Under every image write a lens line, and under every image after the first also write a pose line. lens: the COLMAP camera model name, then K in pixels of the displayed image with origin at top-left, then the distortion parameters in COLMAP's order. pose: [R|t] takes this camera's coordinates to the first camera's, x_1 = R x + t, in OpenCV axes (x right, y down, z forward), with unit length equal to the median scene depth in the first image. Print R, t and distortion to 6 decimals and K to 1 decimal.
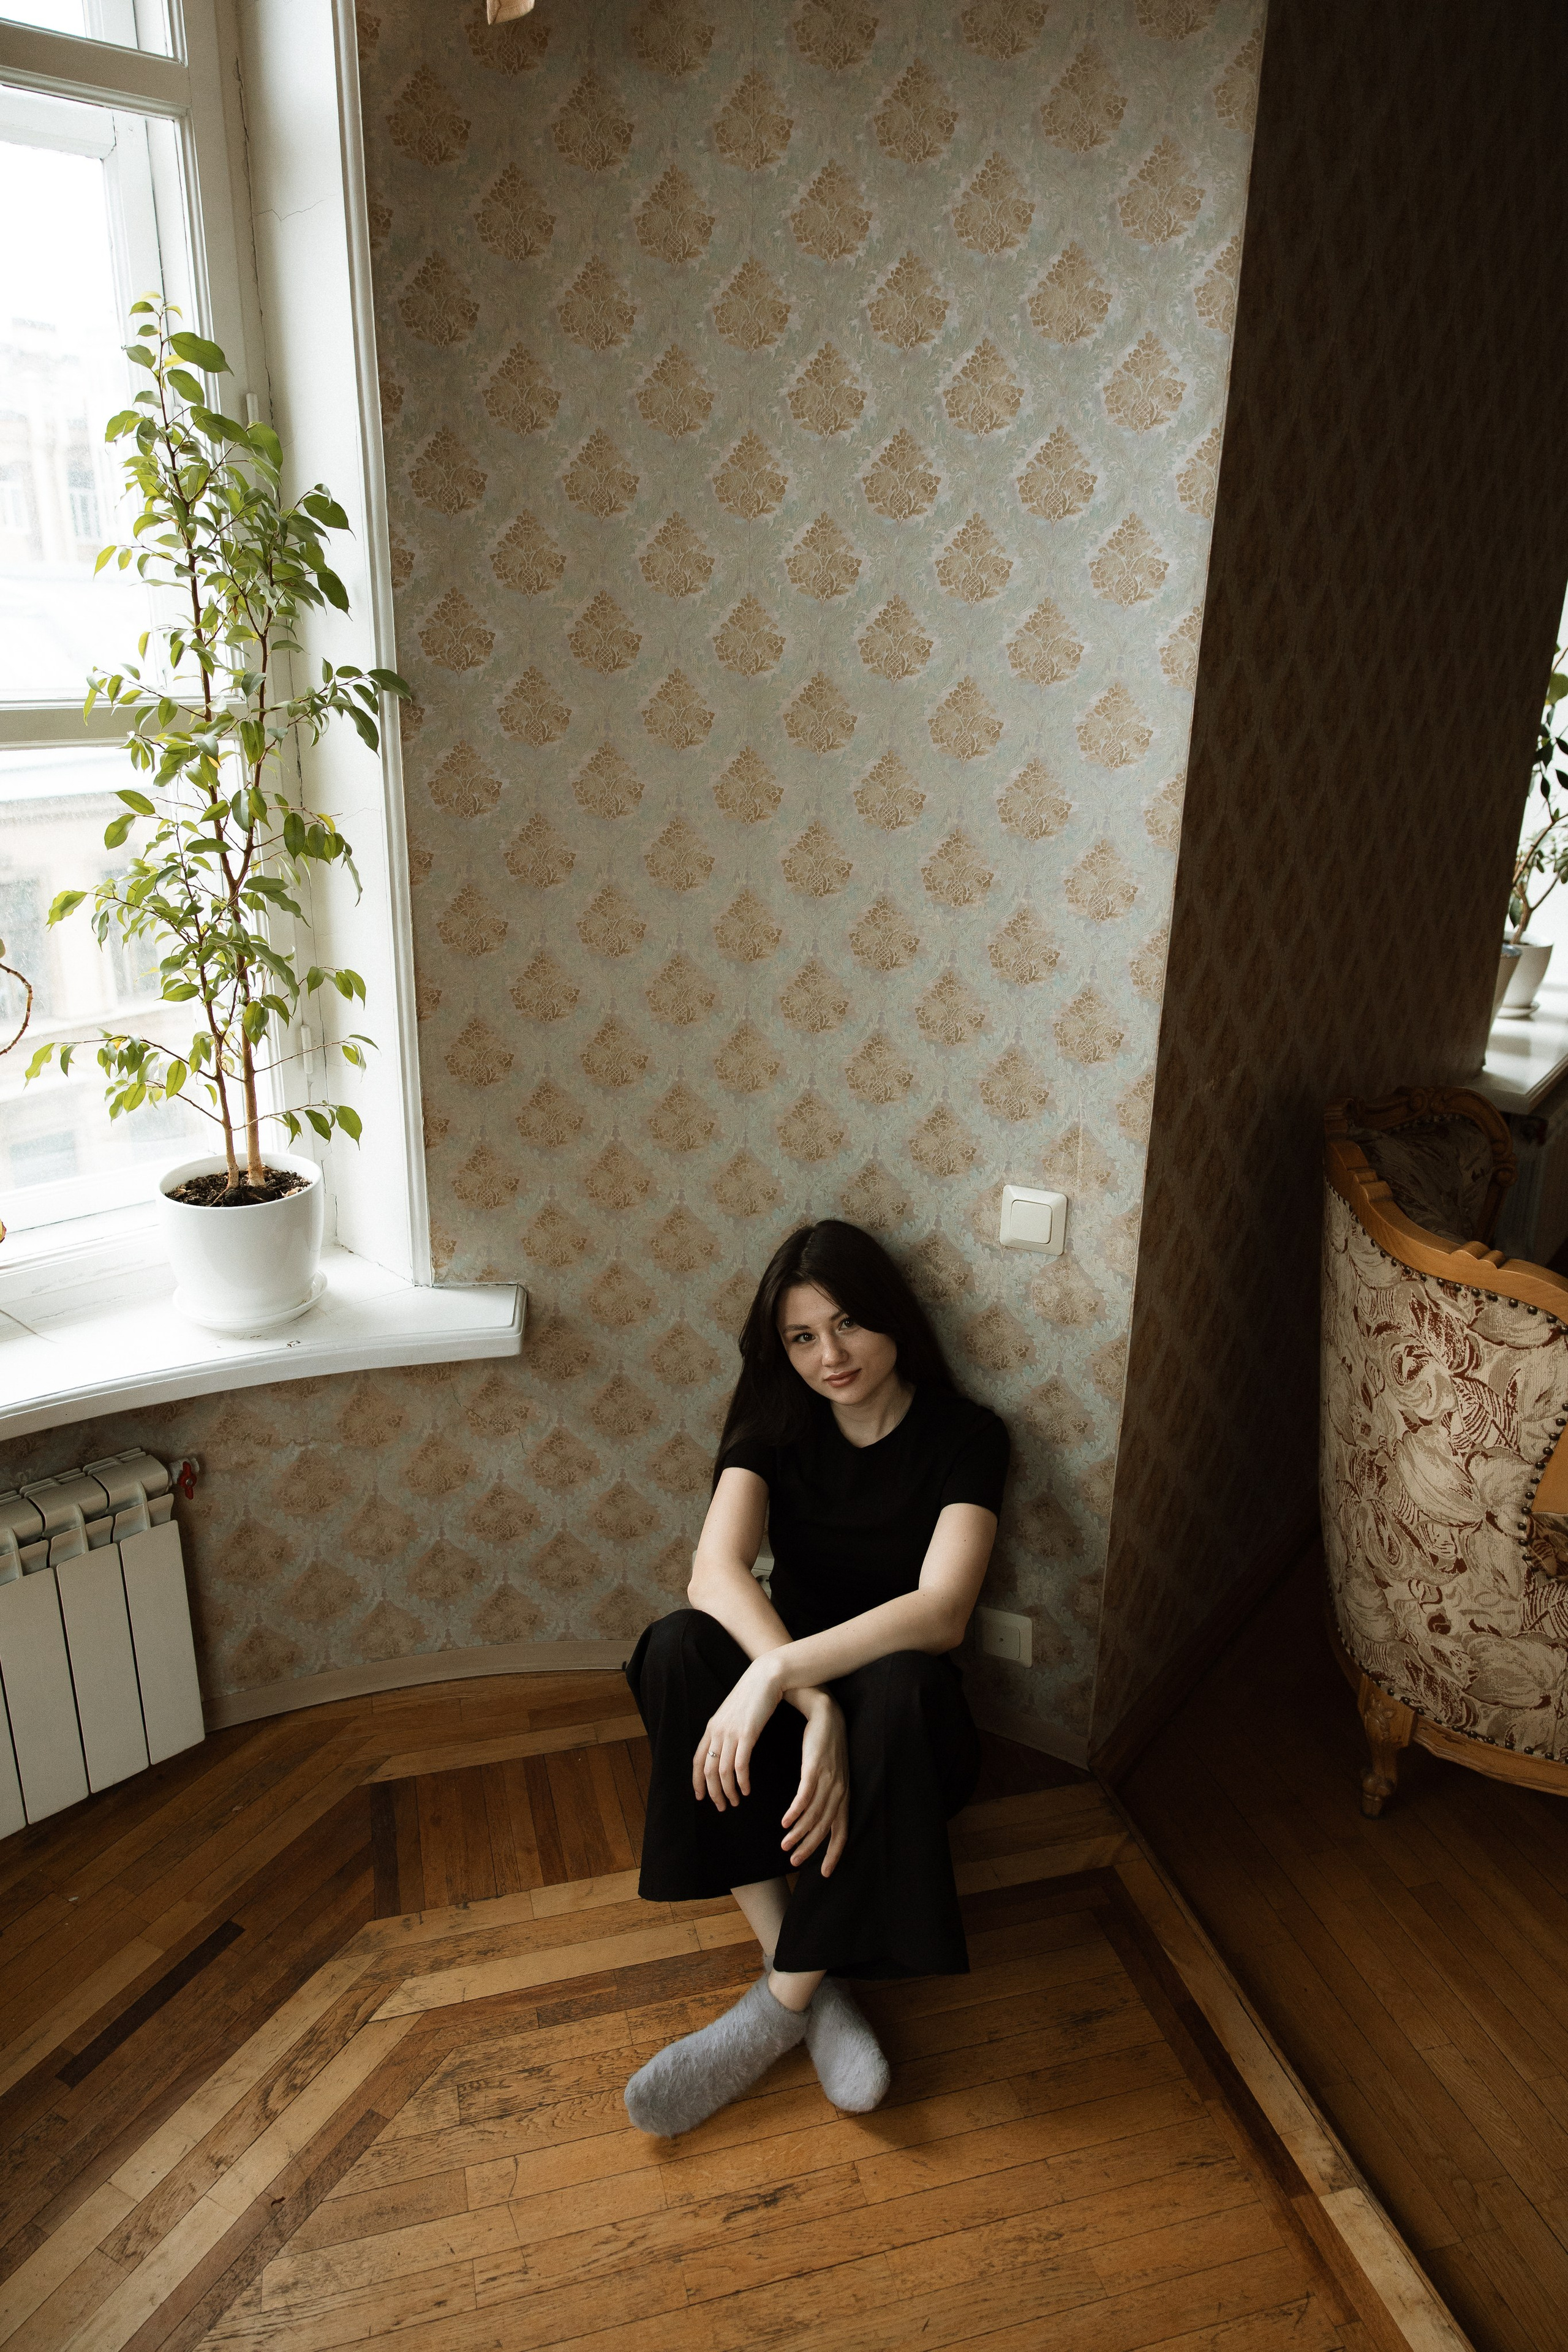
lens RADIAL K [[1571.9, 0, 786.1], [0, 1571.9, 1177.7], [0, 0, 1]] dist [0.005375, 0.004871]
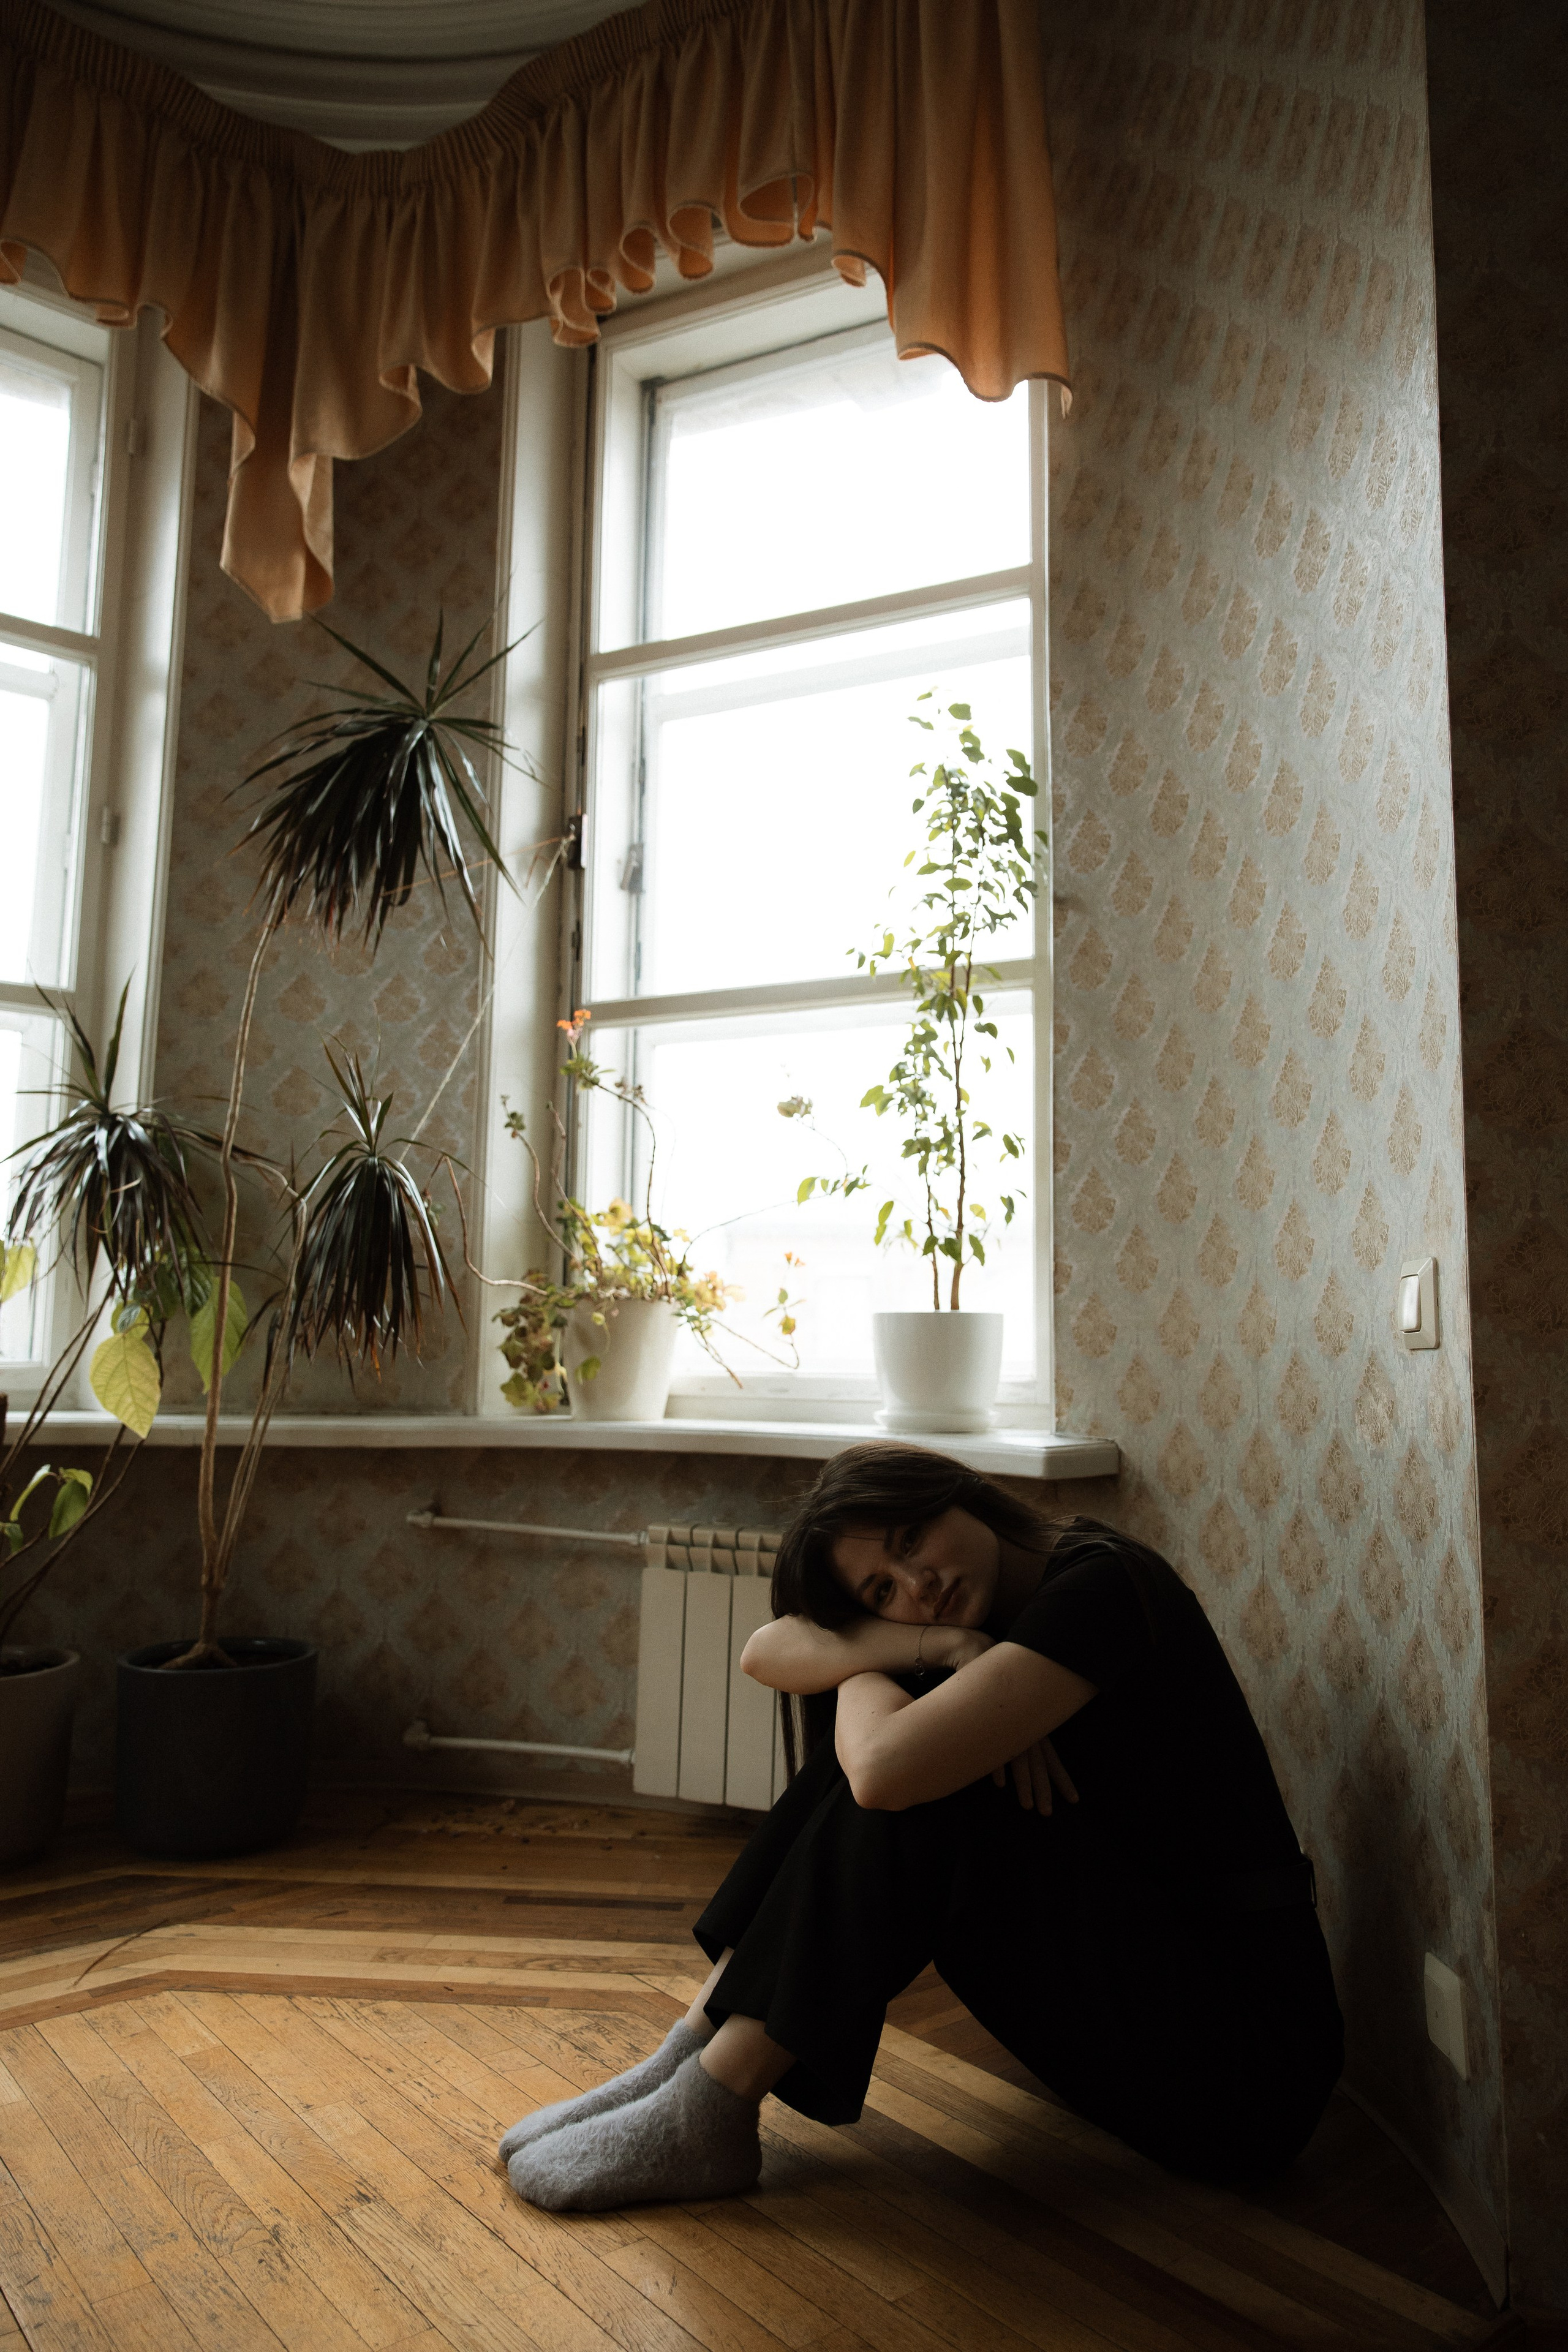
lens RADIAL K [[1567.5, 0, 781.8], [0, 1567.5, 1176.4], [0, 0, 1]] dist [0.007213, 0.001091]
pose [[0.394031, -0.123409, -0.910774, 0.750032], [-0.326372, 0.907575, -0.264175, 0.276860], [0.859198, 0.401345, 0.317335, 0.504072]]
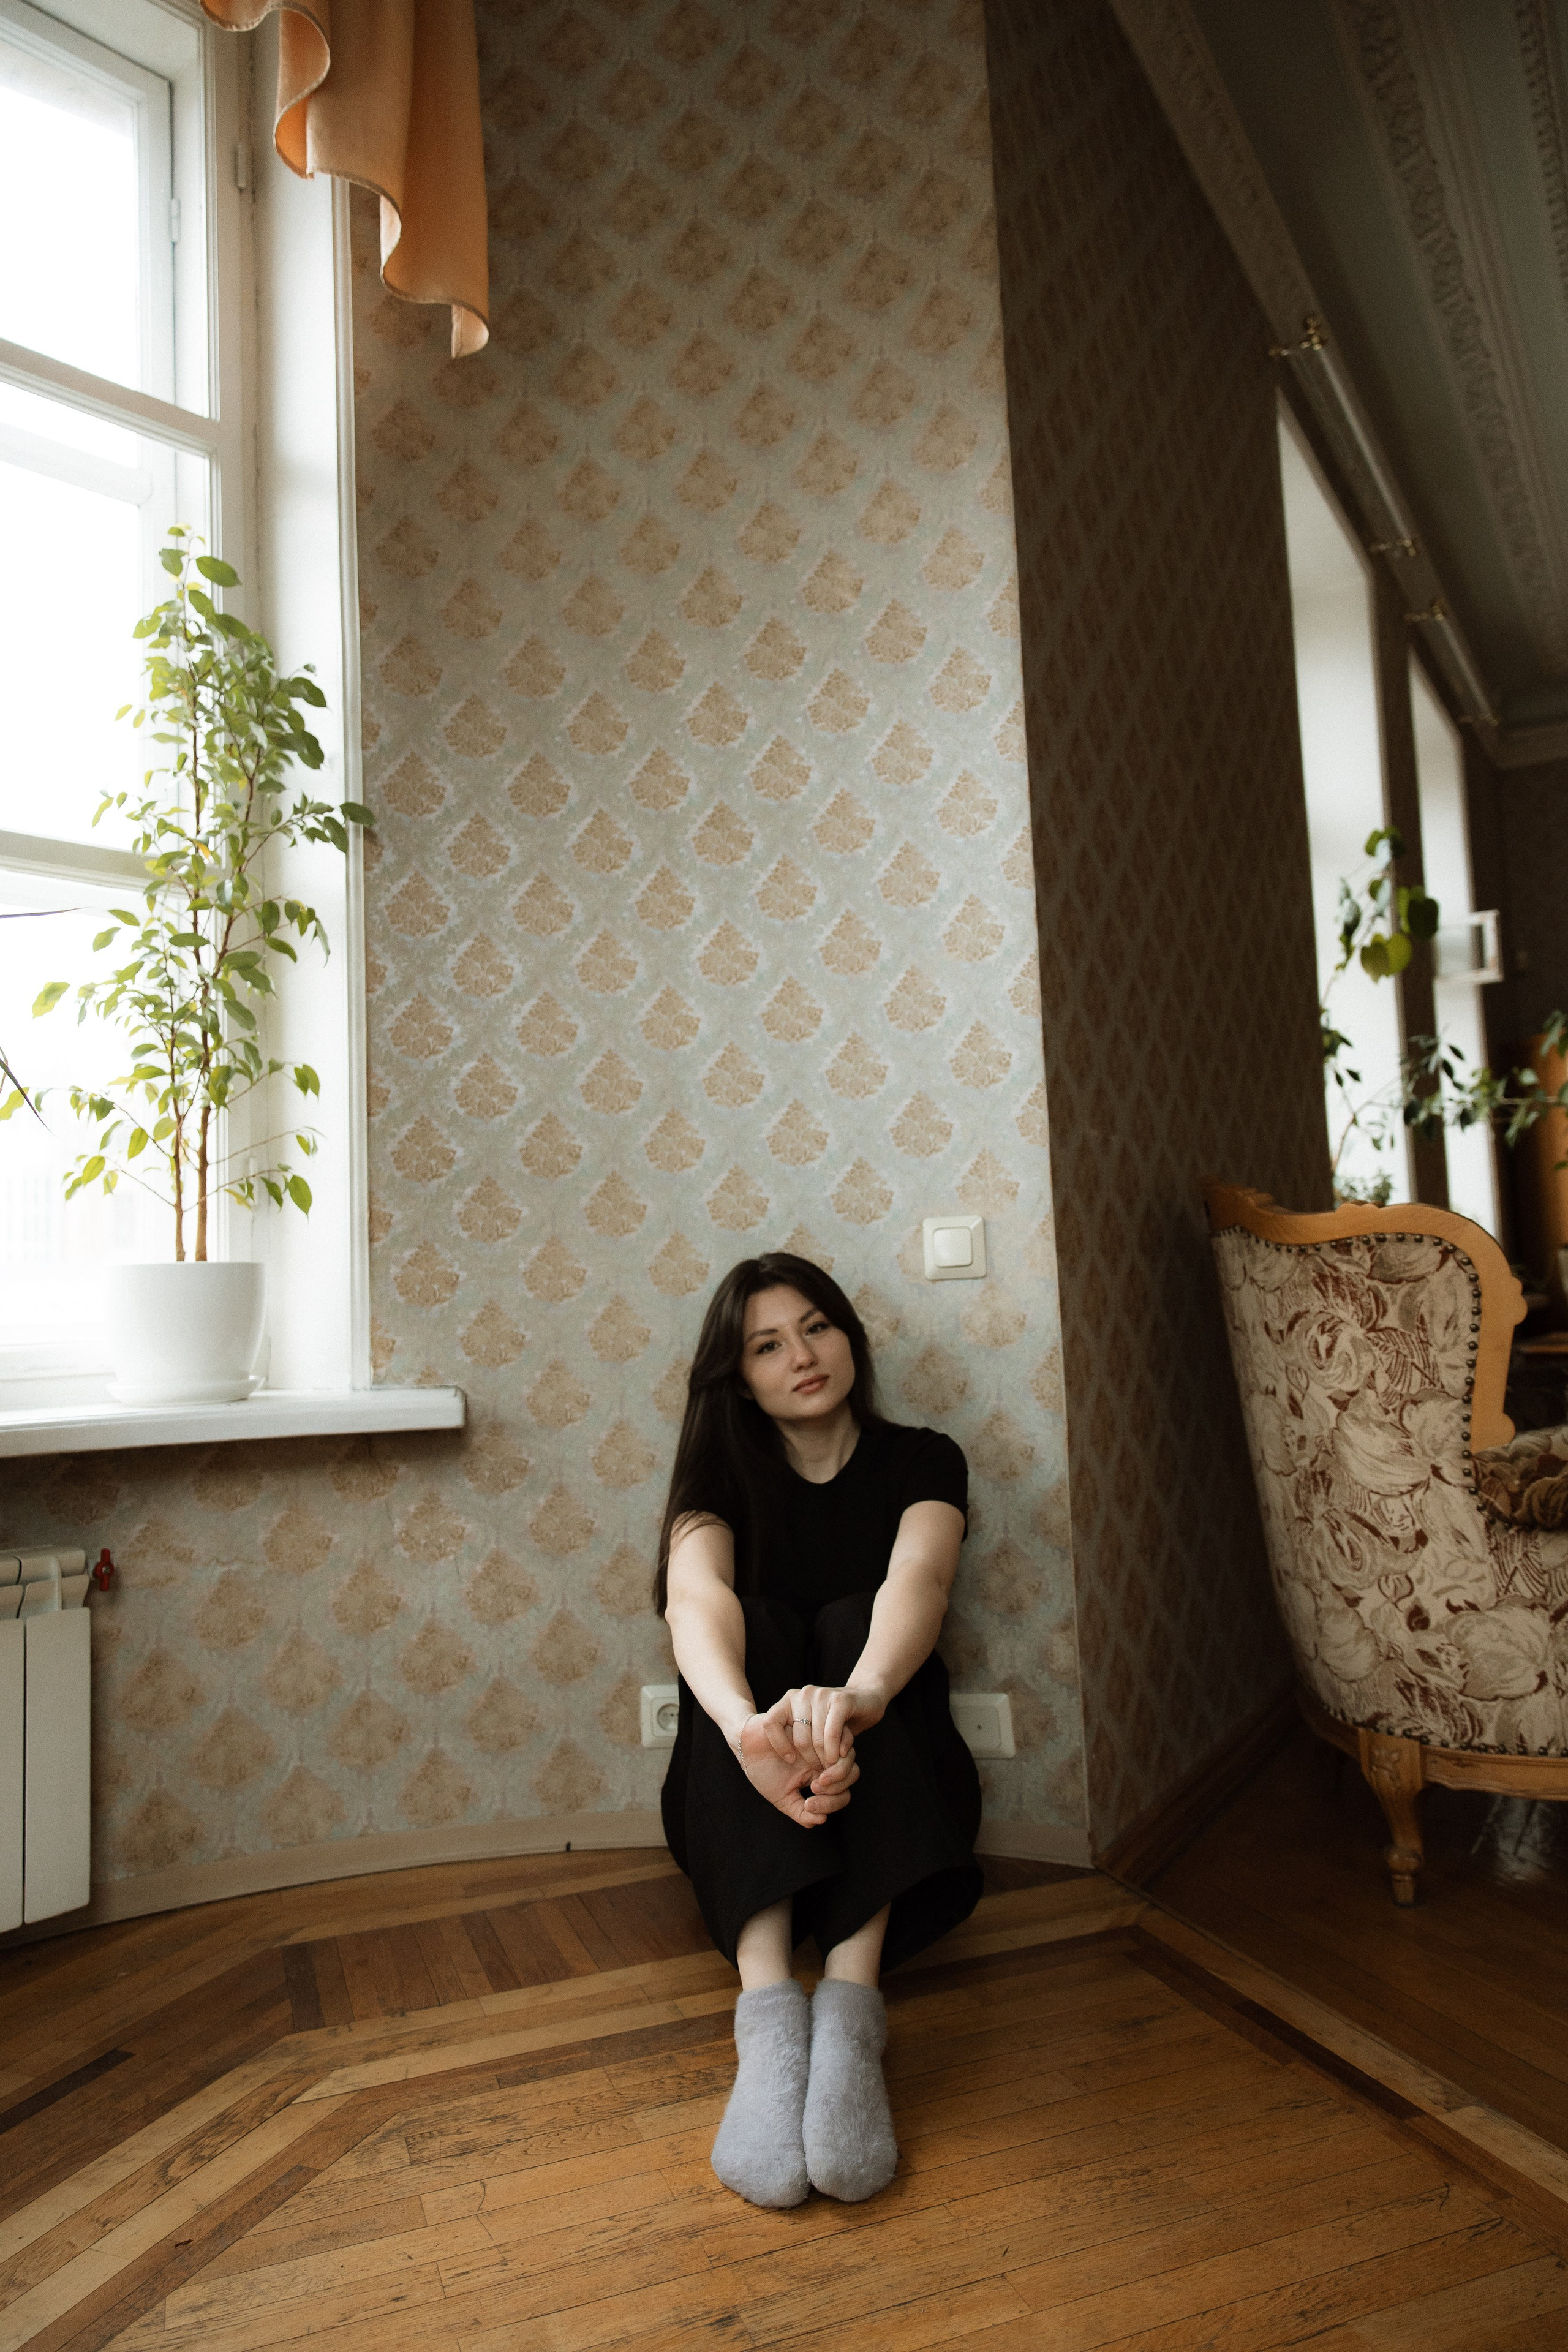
lens RADIAL K [[1567.9, 0, 777.9], [0, 1567.9, 1179.9], [0, 0, 1]] dist [0.007702, 0.002119]
pose [[0.994456, -0.051765, 0.091529, -0.057777], [0.085522, 0.904611, -0.417571, 0.434928], [-0.061183, 0.423084, 0.904022, 0.031088]]
